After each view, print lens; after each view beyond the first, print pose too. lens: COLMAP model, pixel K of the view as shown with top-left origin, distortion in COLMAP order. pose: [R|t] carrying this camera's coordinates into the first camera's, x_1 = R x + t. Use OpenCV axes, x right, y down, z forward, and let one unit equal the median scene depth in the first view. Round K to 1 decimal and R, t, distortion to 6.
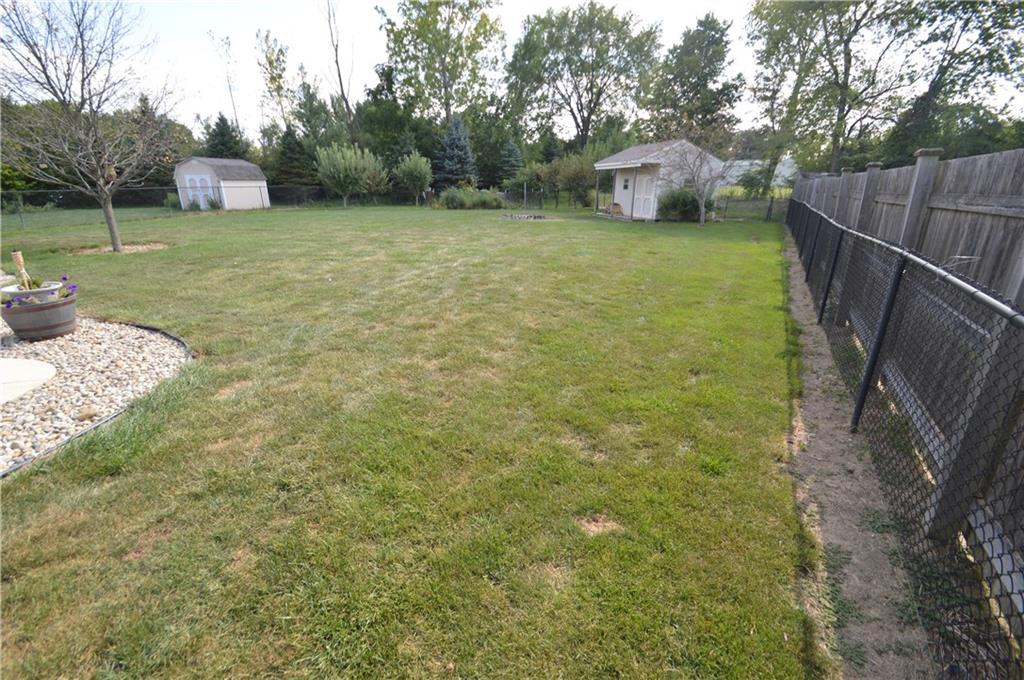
lens RADIAL K [[457.2, 0, 508.6], [0, 457.2, 346.2], [0, 0, 1]] dist [0.017738, -0.021304]
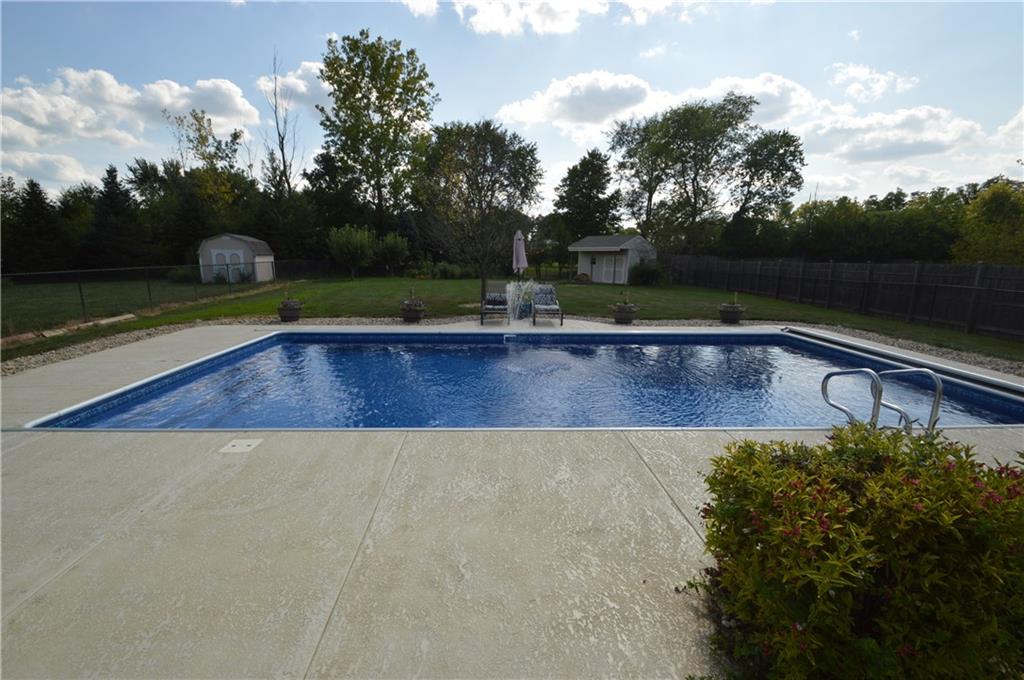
lens RADIAL K [[457.2, 0, 508.6], [0, 457.2, 346.2], [0, 0, 1]] dist [0.017738, -0.021304]
pose [[0.907360, -0.073711, 0.413842, -0.483213], [0.132005, 0.984667, -0.114041, 0.034761], [-0.399090, 0.158105, 0.903178, -0.130522]]
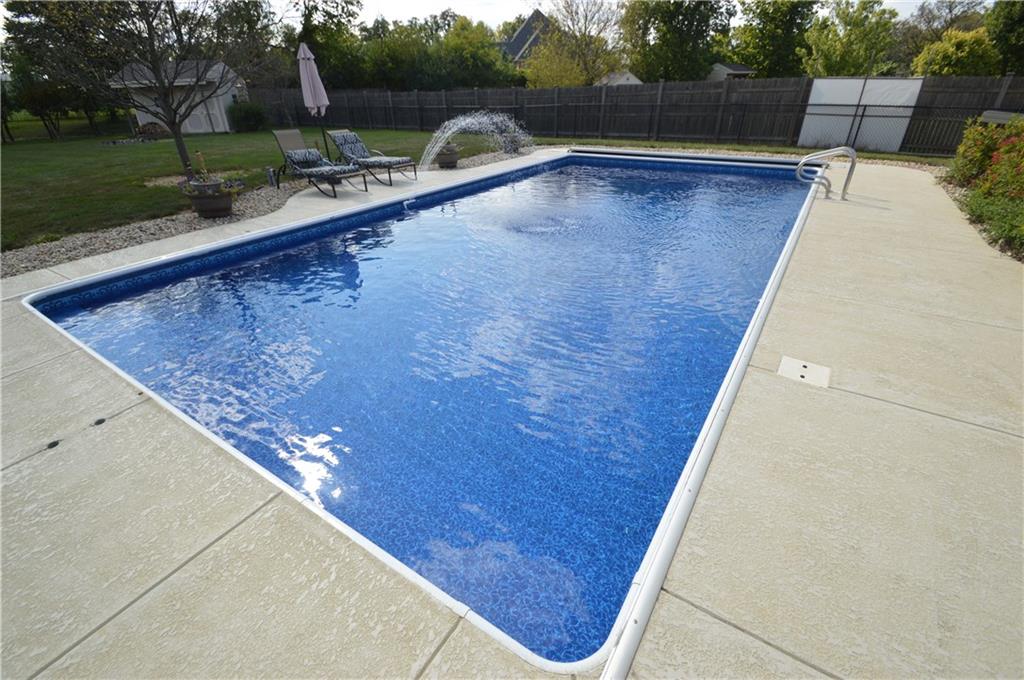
lens RADIAL K [[457.2, 0, 508.6], [0, 457.2, 346.2], [0, 0, 1]] dist [0.017738, -0.021304]
pose [[0.185371, -0.487125, 0.853432, -0.590516], [0.348884, 0.844529, 0.406264, -0.026414], [-0.918650, 0.222439, 0.326501, 0.049923]]
